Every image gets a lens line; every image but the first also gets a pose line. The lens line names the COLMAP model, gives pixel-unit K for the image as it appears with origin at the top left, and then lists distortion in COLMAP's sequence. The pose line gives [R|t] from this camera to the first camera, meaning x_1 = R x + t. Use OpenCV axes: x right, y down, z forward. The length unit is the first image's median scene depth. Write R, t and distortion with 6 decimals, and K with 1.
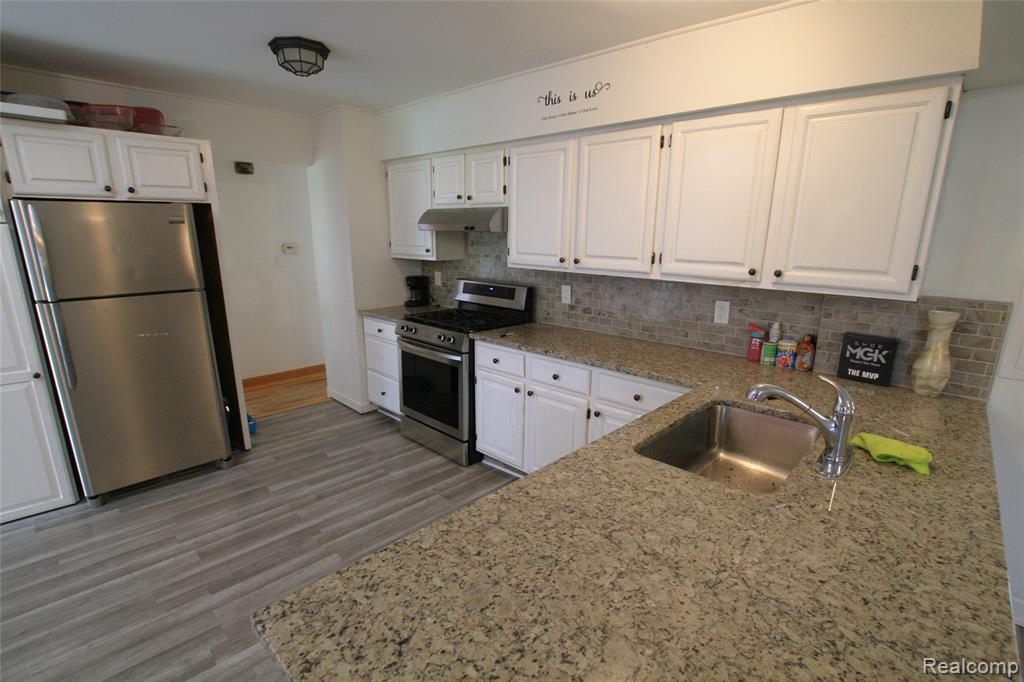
lens RADIAL K [[480.8, 0, 520.2], [0, 480.8, 361.3], [0, 0, 1]] dist [-0.032364, 0.003539]
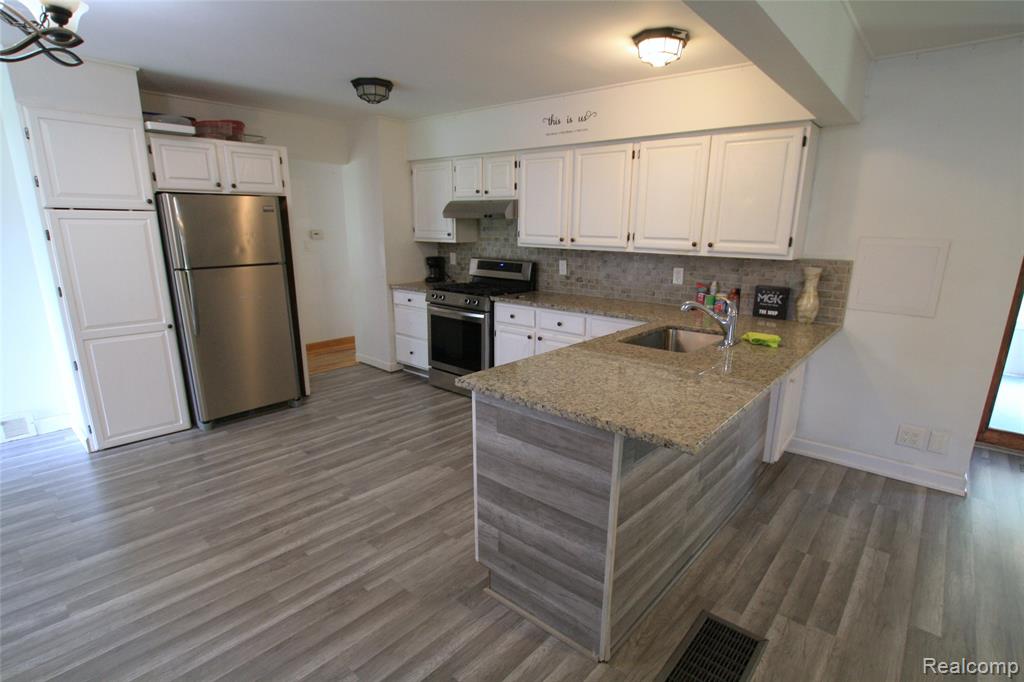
lens RADIAL K [[507.7, 0, 521.3], [0, 507.7, 362.0], [0, 0, 1]] dist [-0.029003, 0.003476]
pose [[0.998646, -0.015151, 0.049758, -0.110281], [0.014891, 0.999874, 0.005585, 0.132853], [-0.049836, -0.004836, 0.998746, -0.447861]]
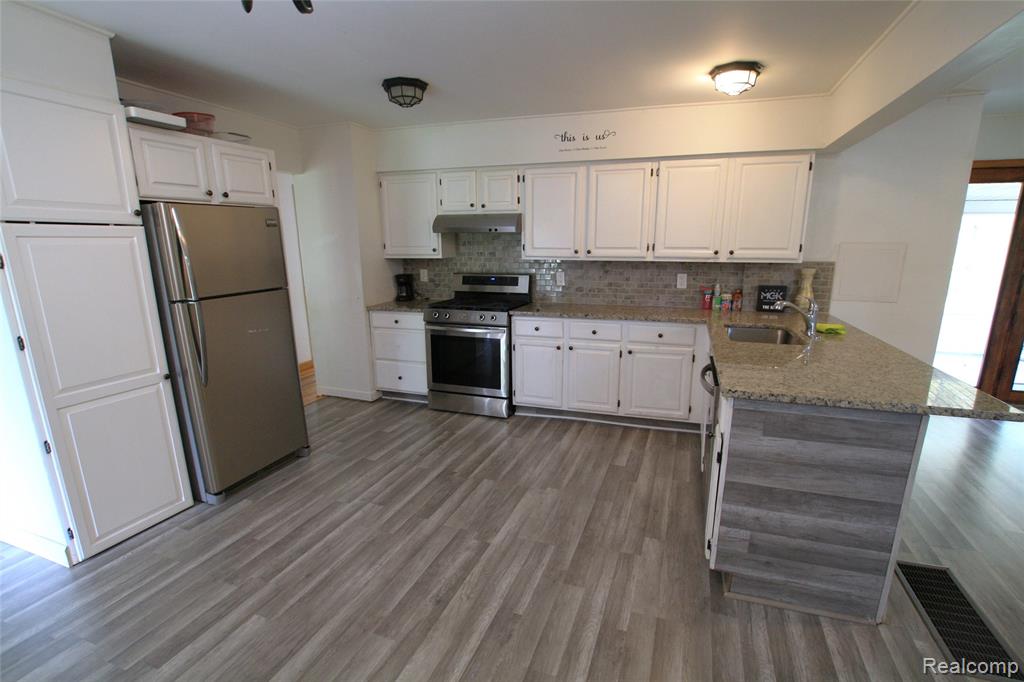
lens RADIAL K [[480.8, 0, 522.2], [0, 480.8, 361.1], [0, 0, 1]] dist [-0.032364, 0.003539]
pose [[0.912392, -0.116707, 0.392327, -0.701757], [0.121911, 0.992472, 0.011719, 0.075635], [-0.390741, 0.037136, 0.919751, -0.228142]]
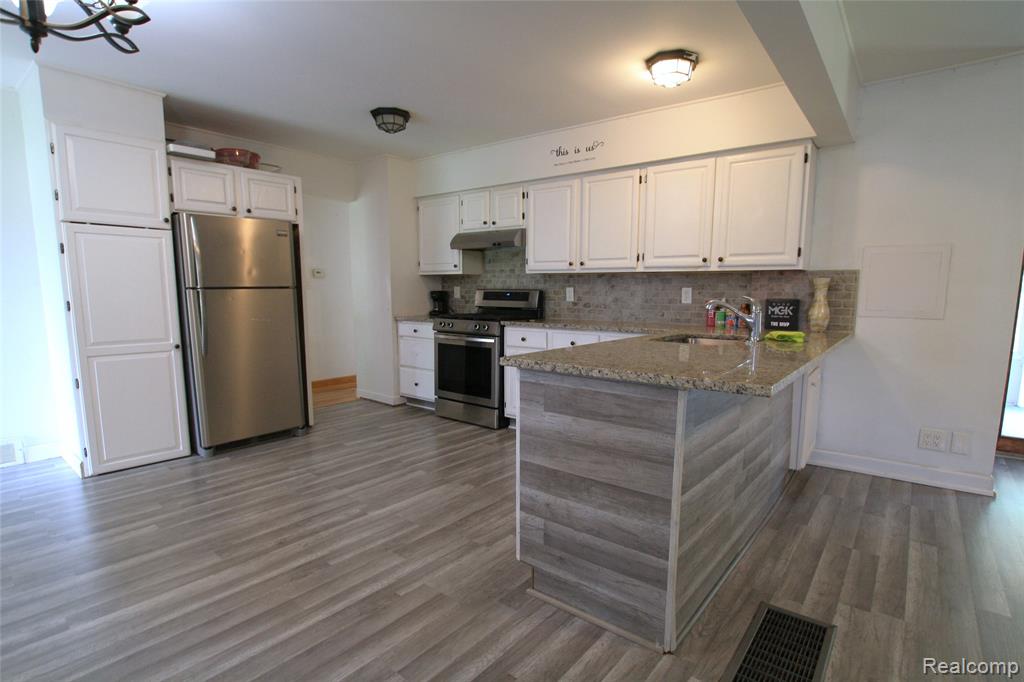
lens RADIAL K [[507.7, 0, 521.7], [0, 507.7, 360.4], [0, 0, 1]] dist [-0.029003, 0.003476]
pose [[0.995939, -0.021749, 0.087362, -0.202686], [0.031936, 0.992623, -0.116958, 0.249788], [-0.084174, 0.119273, 0.989287, -0.424985]]
